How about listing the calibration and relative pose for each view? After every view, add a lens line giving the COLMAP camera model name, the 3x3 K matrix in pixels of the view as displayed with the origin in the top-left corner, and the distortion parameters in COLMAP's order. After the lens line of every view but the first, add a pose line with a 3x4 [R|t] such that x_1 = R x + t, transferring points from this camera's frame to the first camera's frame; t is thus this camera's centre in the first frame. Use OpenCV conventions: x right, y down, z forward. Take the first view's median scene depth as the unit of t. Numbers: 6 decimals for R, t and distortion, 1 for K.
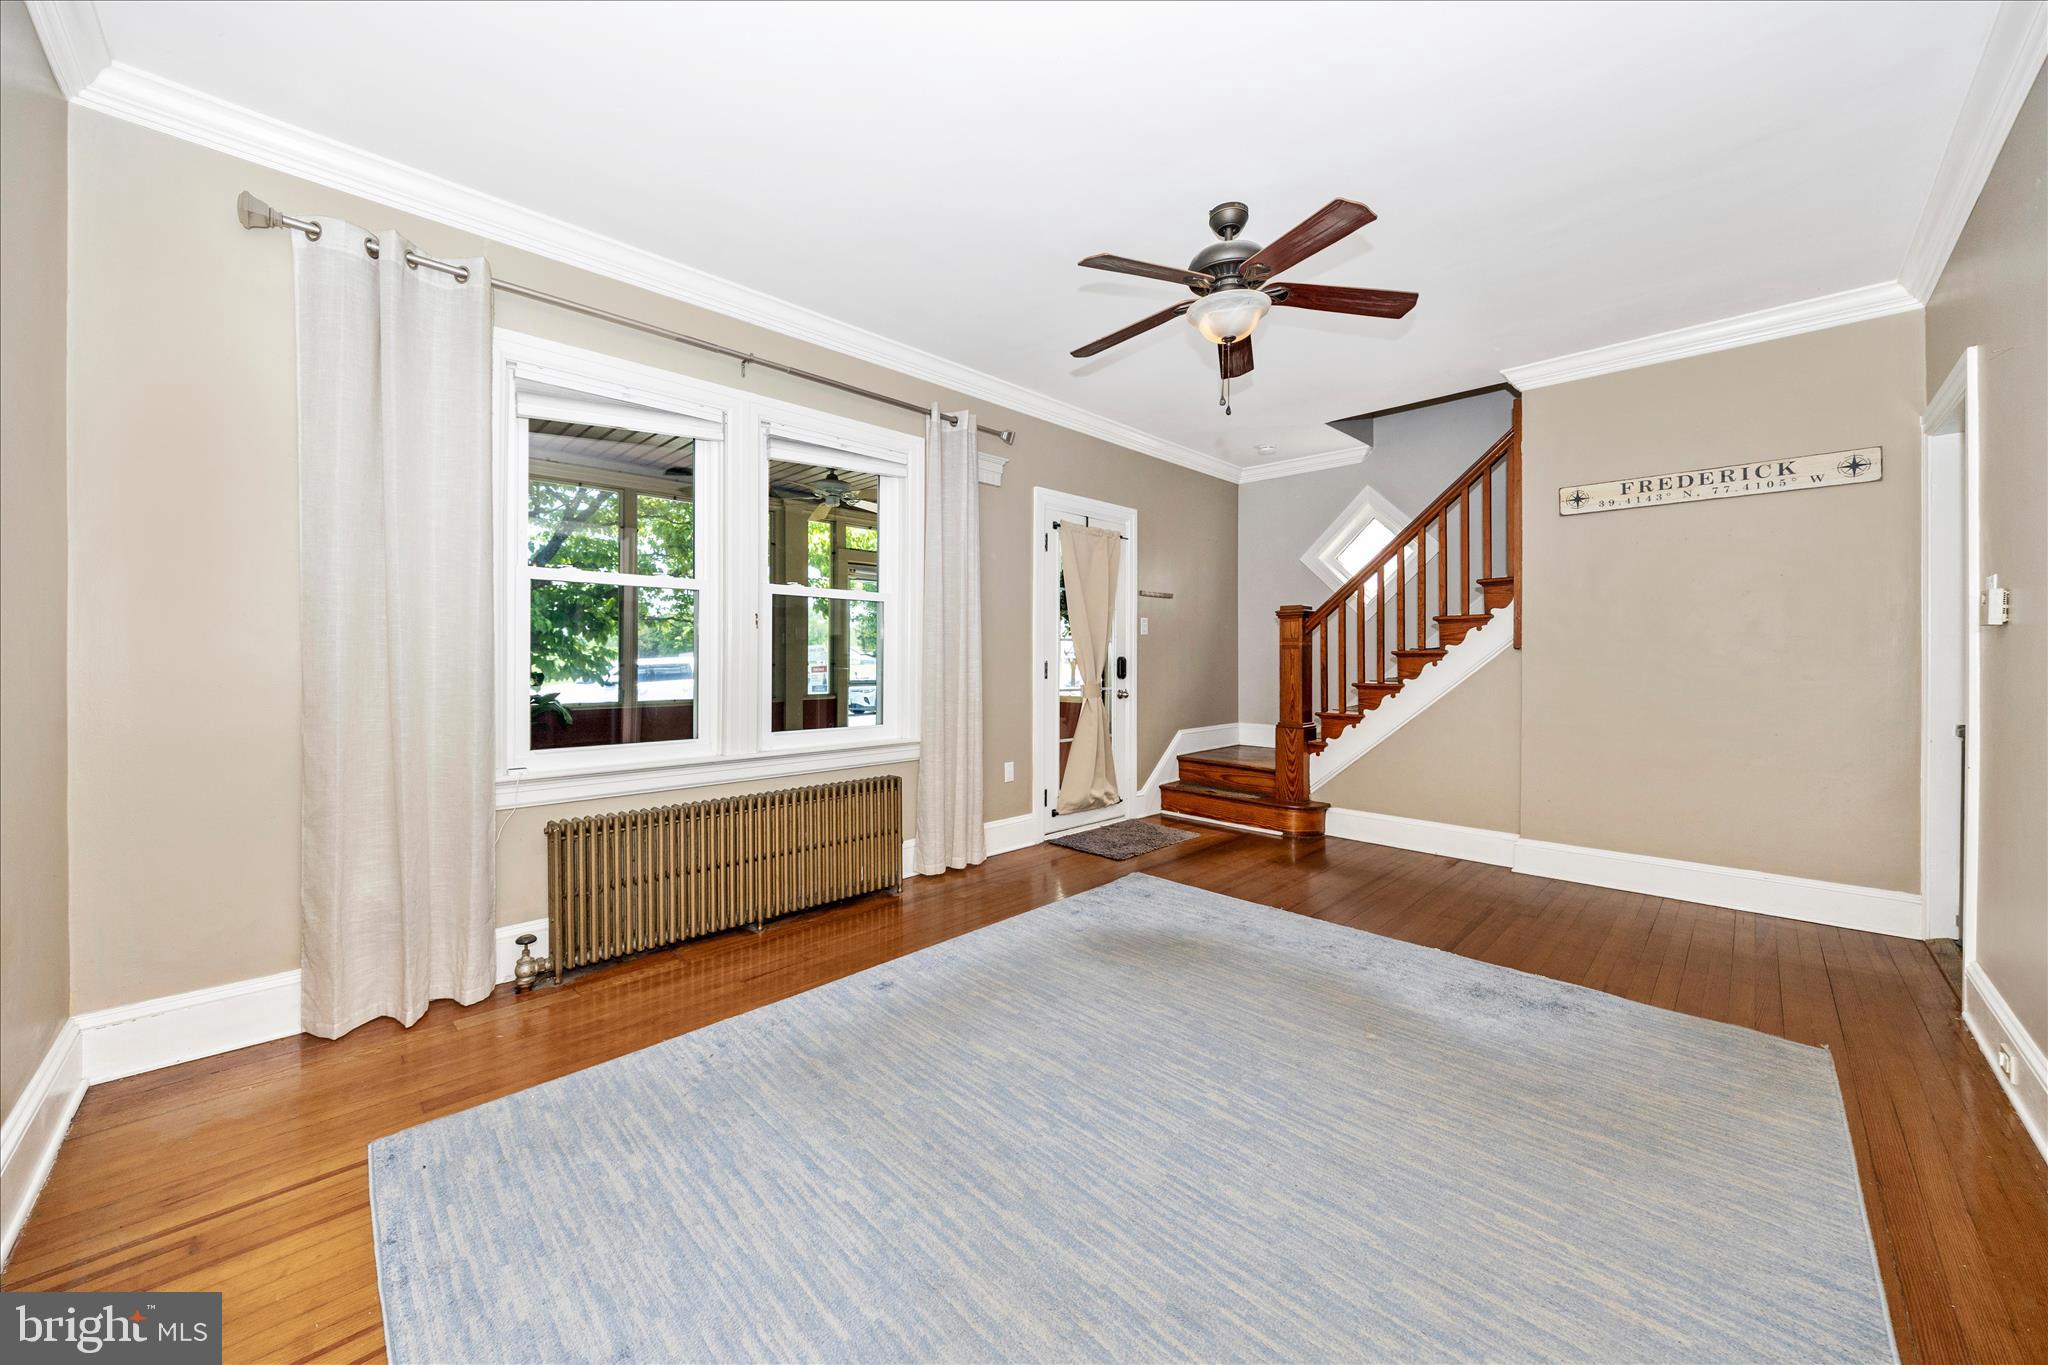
lens RADIAL K [[732.6, 0, 1015.8], [0, 732.6, 671.2], [0, 0, 1]] dist [-0.001662, -0.000202]
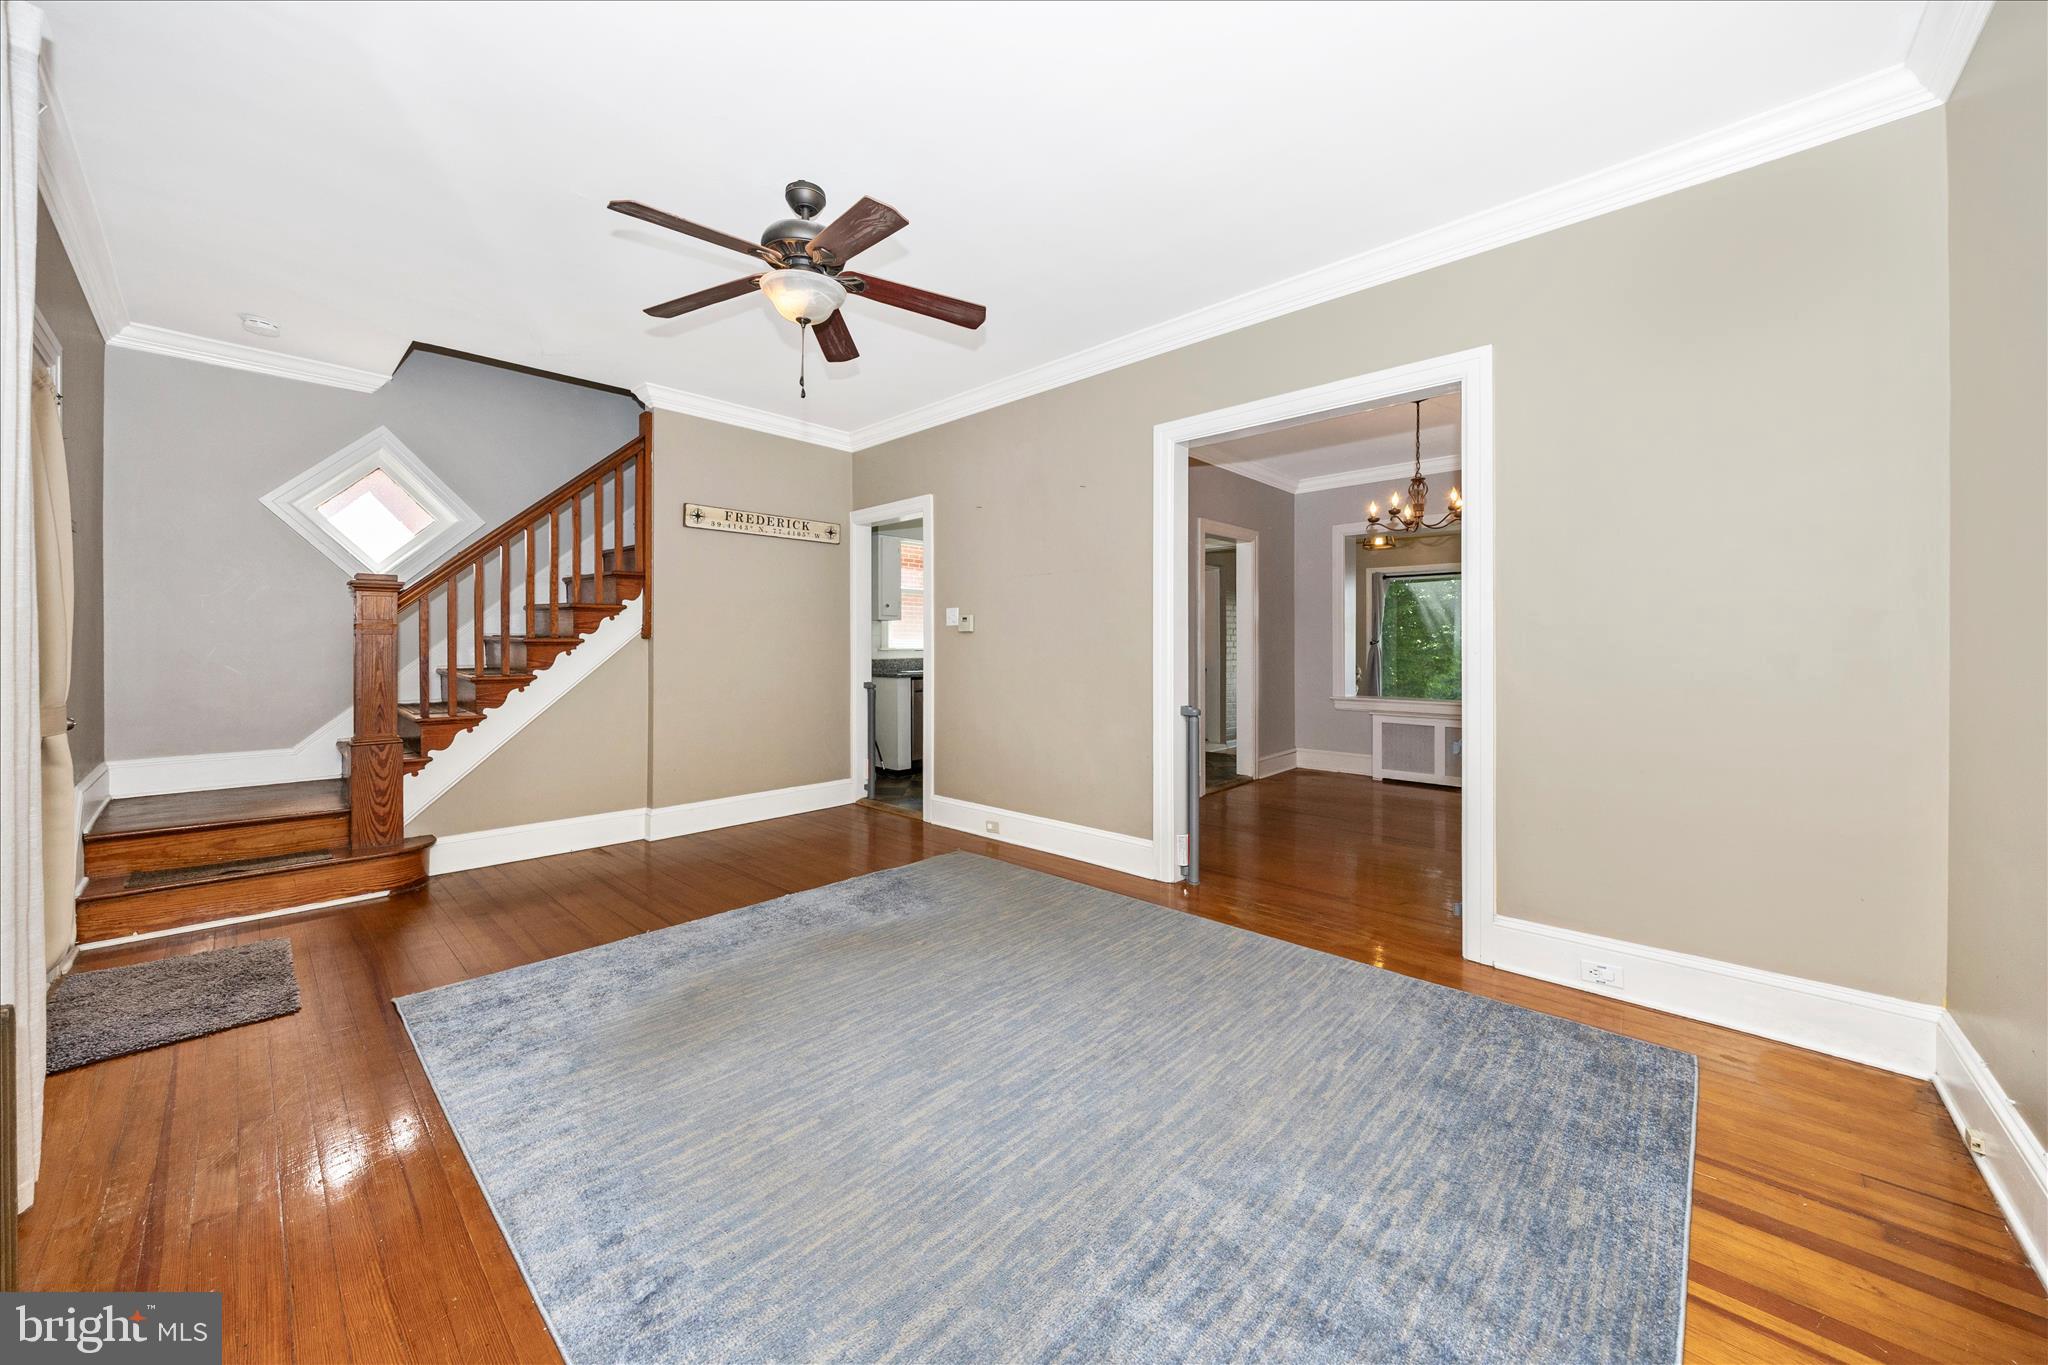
lens RADIAL K [[743.3, 0, 1023.2], [0, 743.3, 648.0], [0, 0, 1]] dist [-0.000186, -0.000062]
pose [[-0.036327, -0.003240, 0.999335, -0.504434], [0.019000, 0.999812, 0.003932, -0.010598], [-0.999159, 0.019131, -0.036259, 0.531509]]
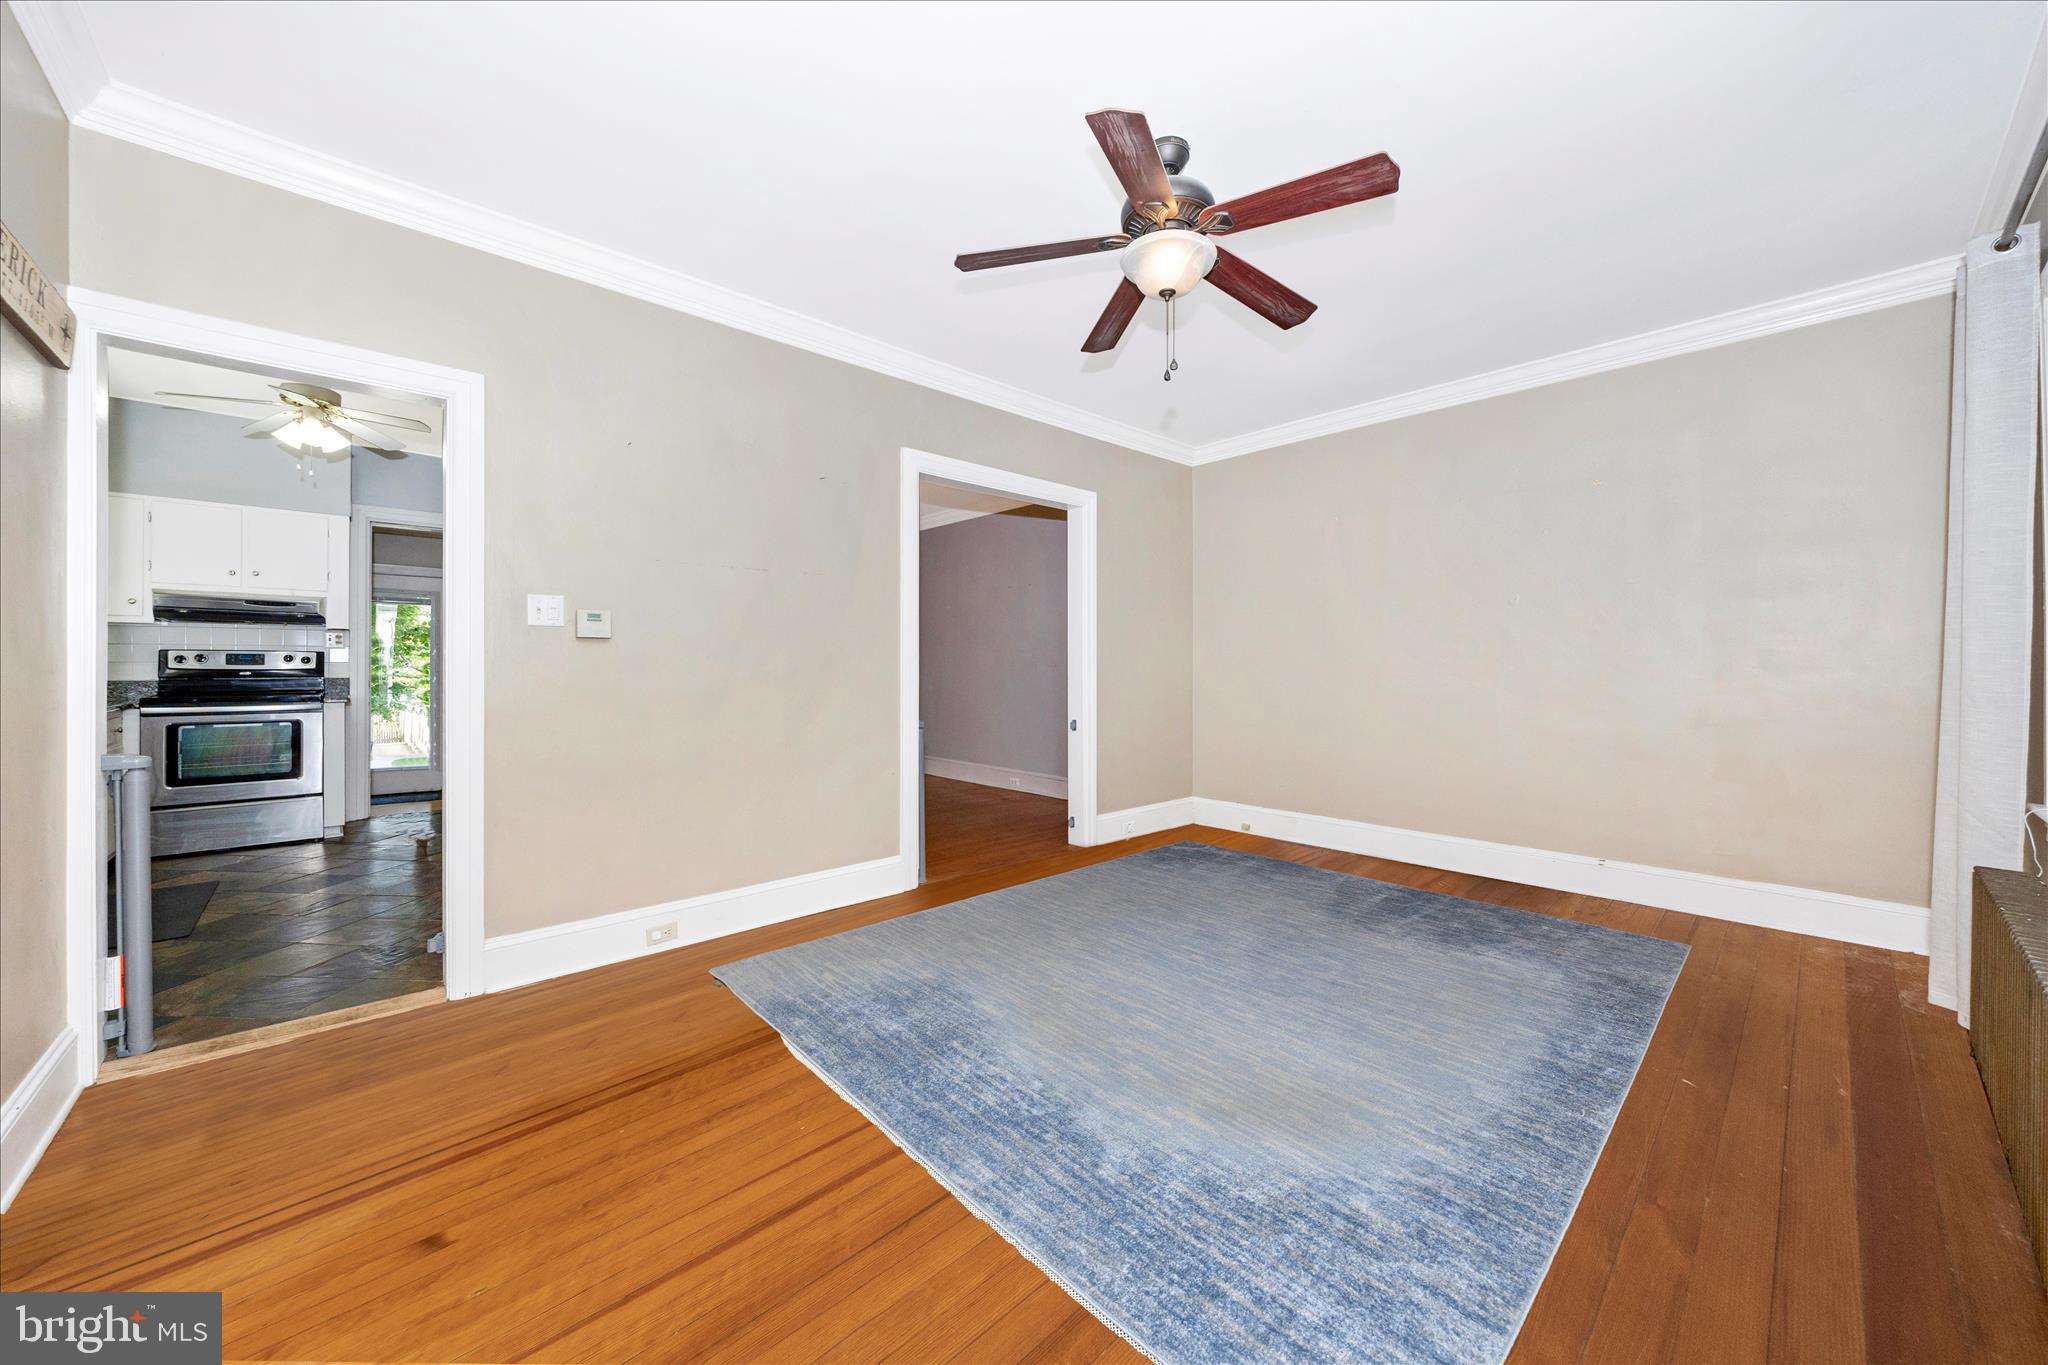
lens RADIAL K [[732.6, 0, 1015.8], [0, 732.6, 671.2], [0, 0, 1]] dist [-0.001662, -0.000202]
pose [[-0.999064, -0.004559, 0.043009, 0.311911], [-0.003473, 0.999674, 0.025282, -0.021513], [-0.043110, 0.025108, -0.998755, 1.335174]]
